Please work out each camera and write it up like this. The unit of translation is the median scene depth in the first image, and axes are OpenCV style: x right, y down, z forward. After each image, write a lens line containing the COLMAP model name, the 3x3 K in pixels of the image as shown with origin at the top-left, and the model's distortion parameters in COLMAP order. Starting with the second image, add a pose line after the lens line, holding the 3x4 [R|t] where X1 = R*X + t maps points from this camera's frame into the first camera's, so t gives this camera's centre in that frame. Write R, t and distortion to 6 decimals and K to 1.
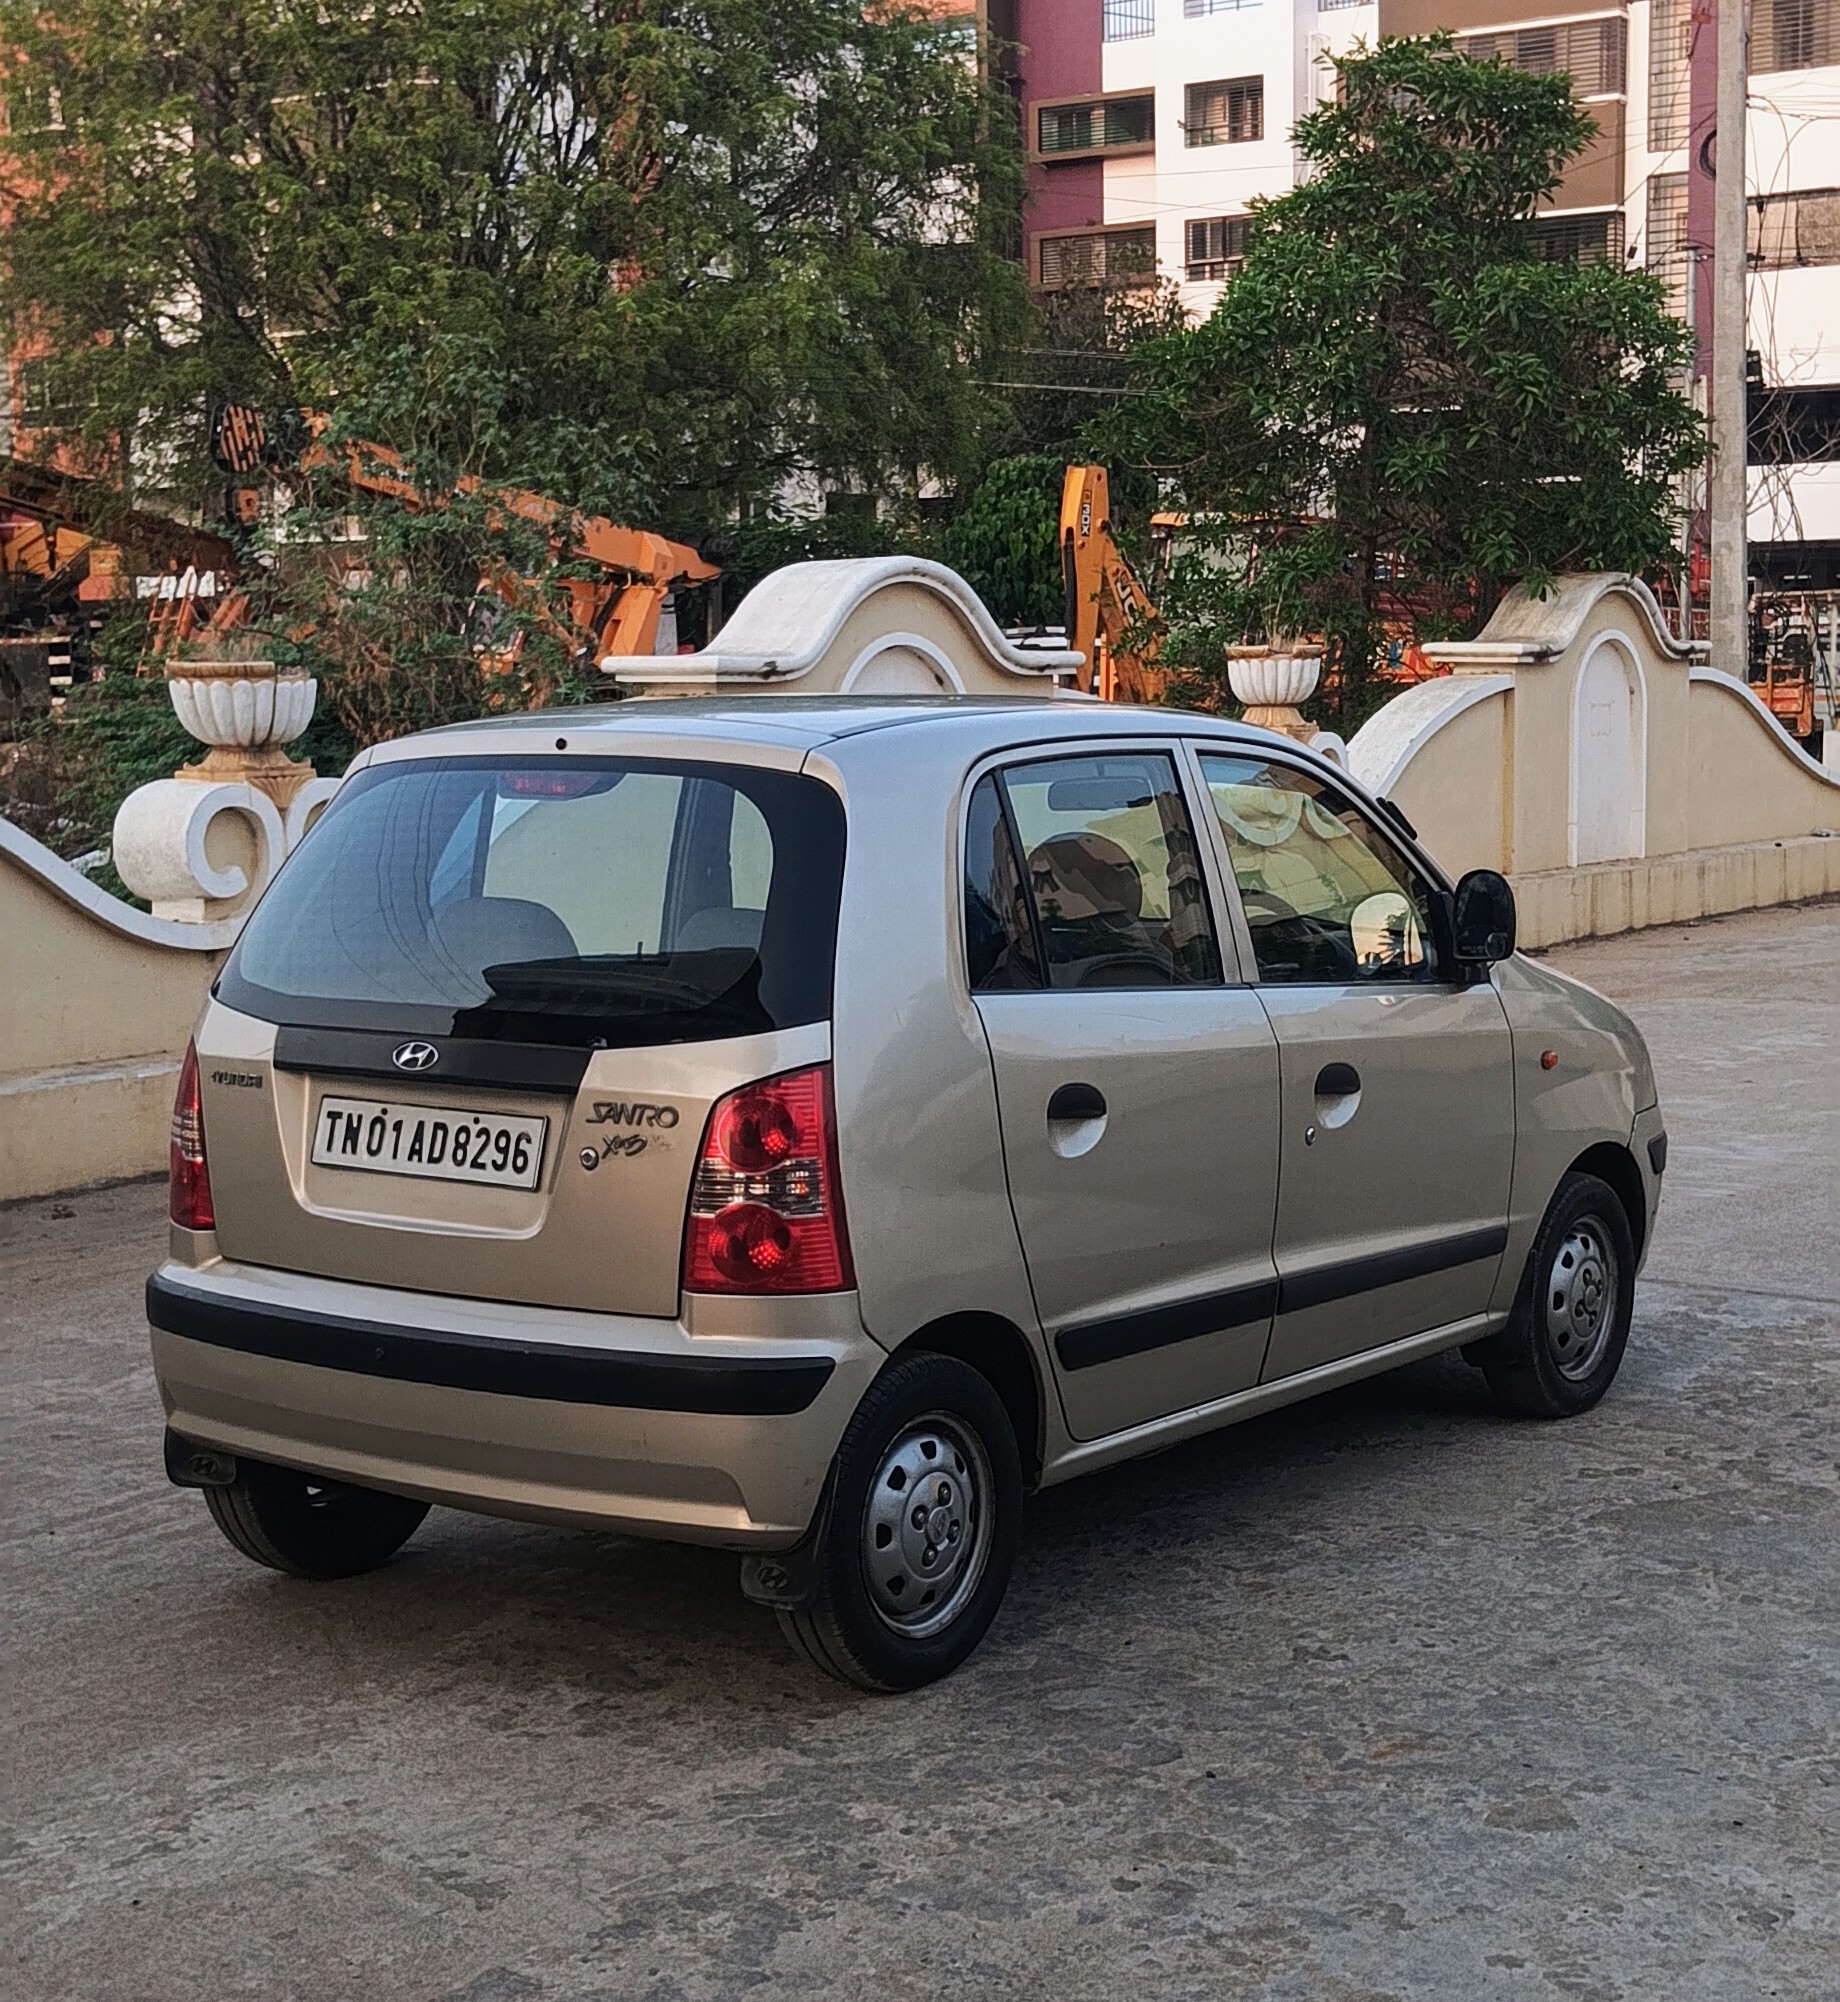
lens RADIAL K [[3341.0, 0, 920.4], [0, 3341.0, 1074.2], [0, 0, 1]] dist [0.007462, 0.032365]
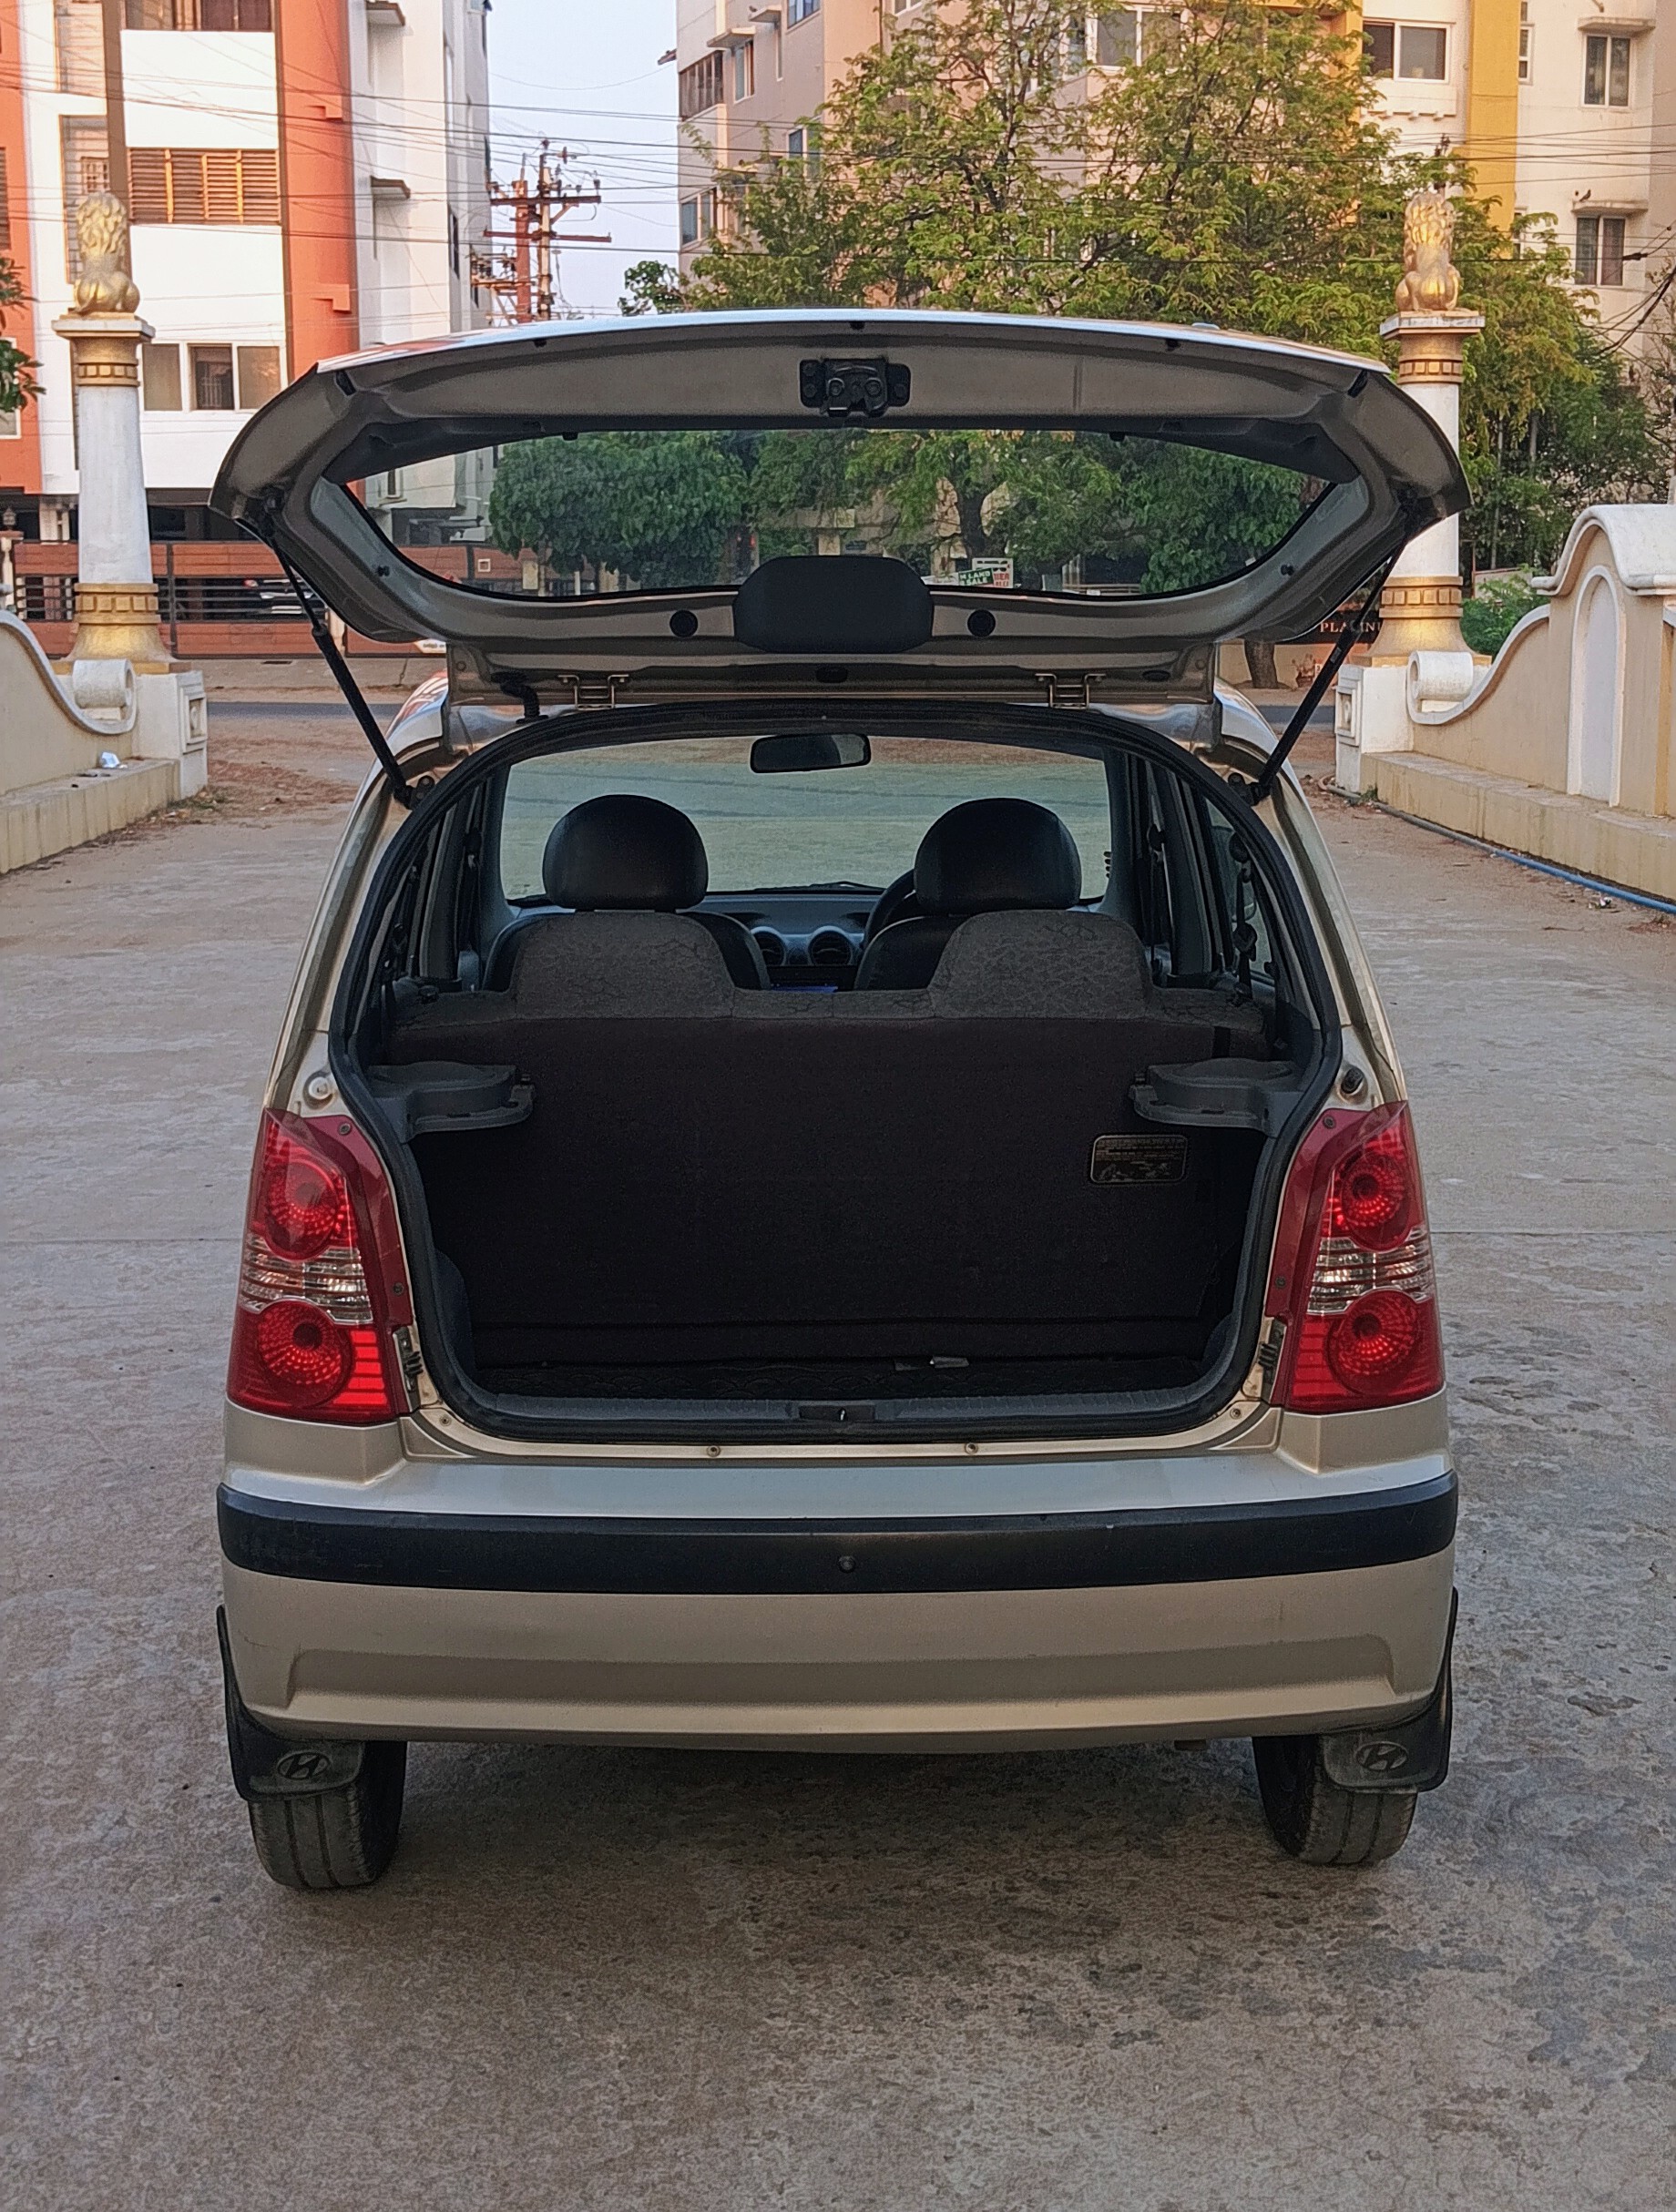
lens RADIAL K [[3037.2, 0, 839.3], [0, 3037.2, 1054.7], [0, 0, 1]] dist [0.069925, -0.111498]
pose [[0.789137, -0.079301, 0.609076, -0.545087], [0.065580, 0.996840, 0.044820, -0.053057], [-0.610706, 0.004574, 0.791844, 0.482978]]
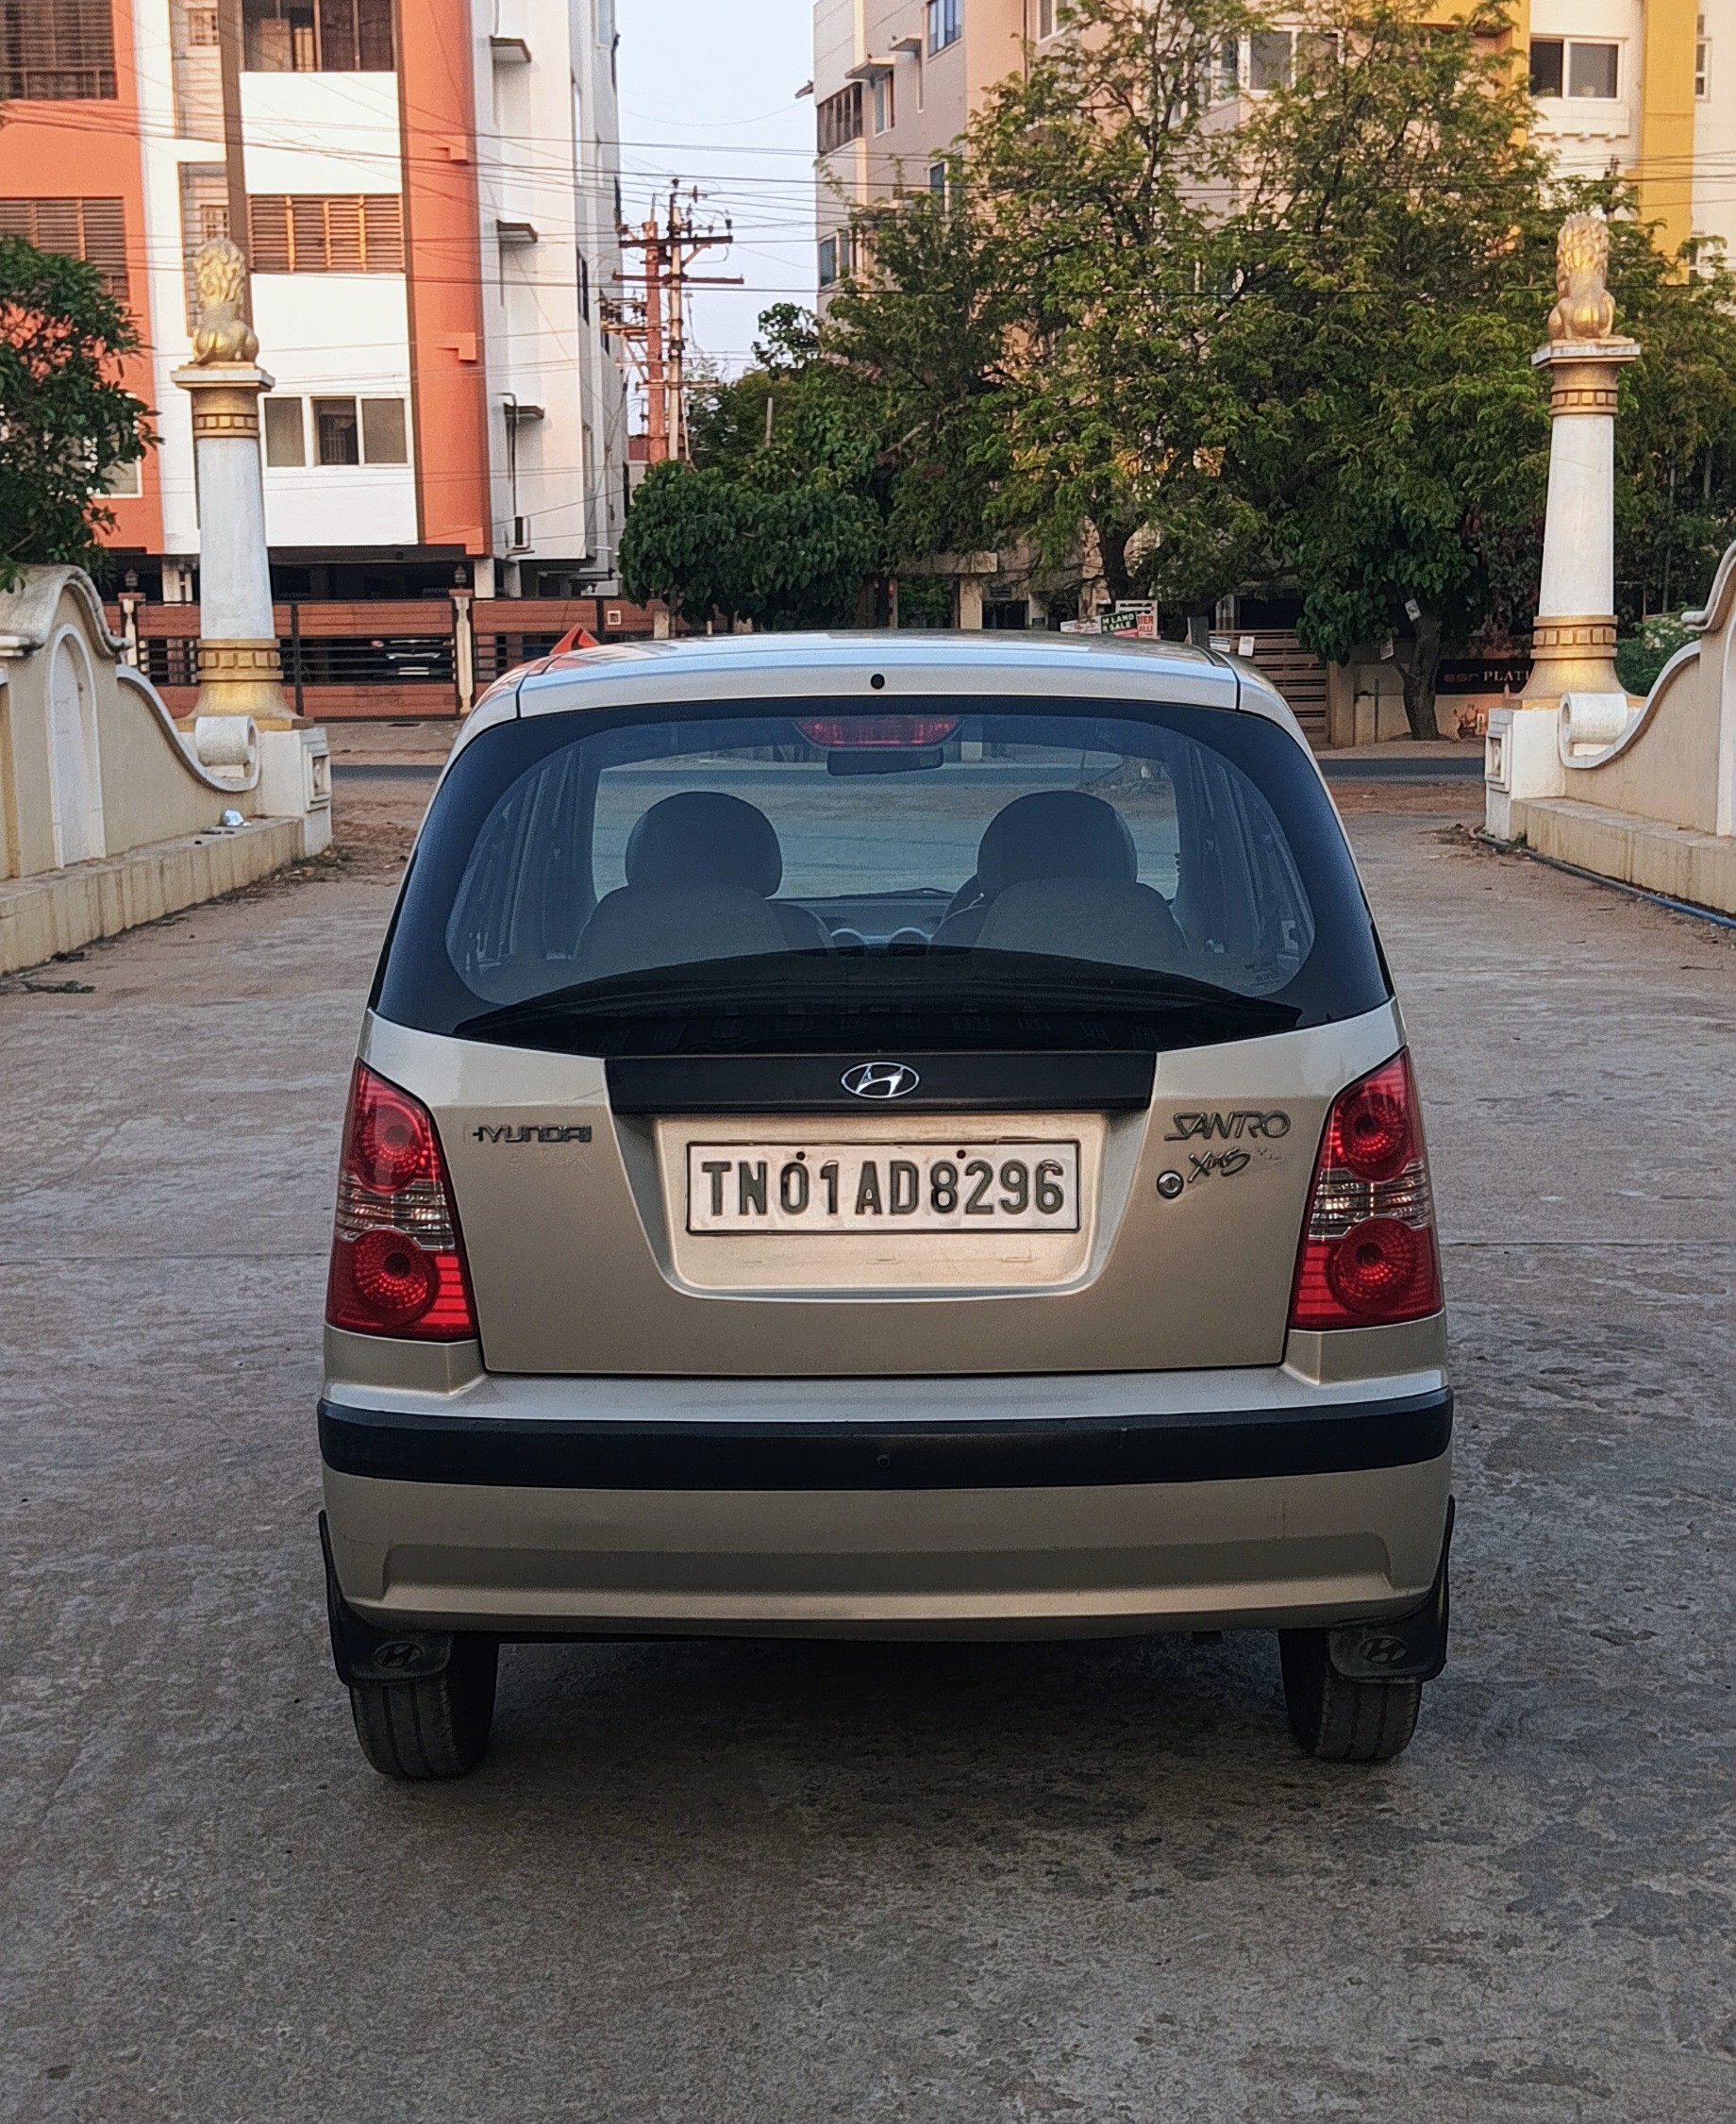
lens RADIAL K [[3160.7, 0, 865.9], [0, 3160.7, 1210.8], [0, 0, 1]] dist [0.073551, -0.135803]
pose [[0.812542, -0.096899, 0.574793, -0.581388], [0.072373, 0.995227, 0.065468, -0.023493], [-0.578393, -0.011596, 0.815676, 0.394496]]
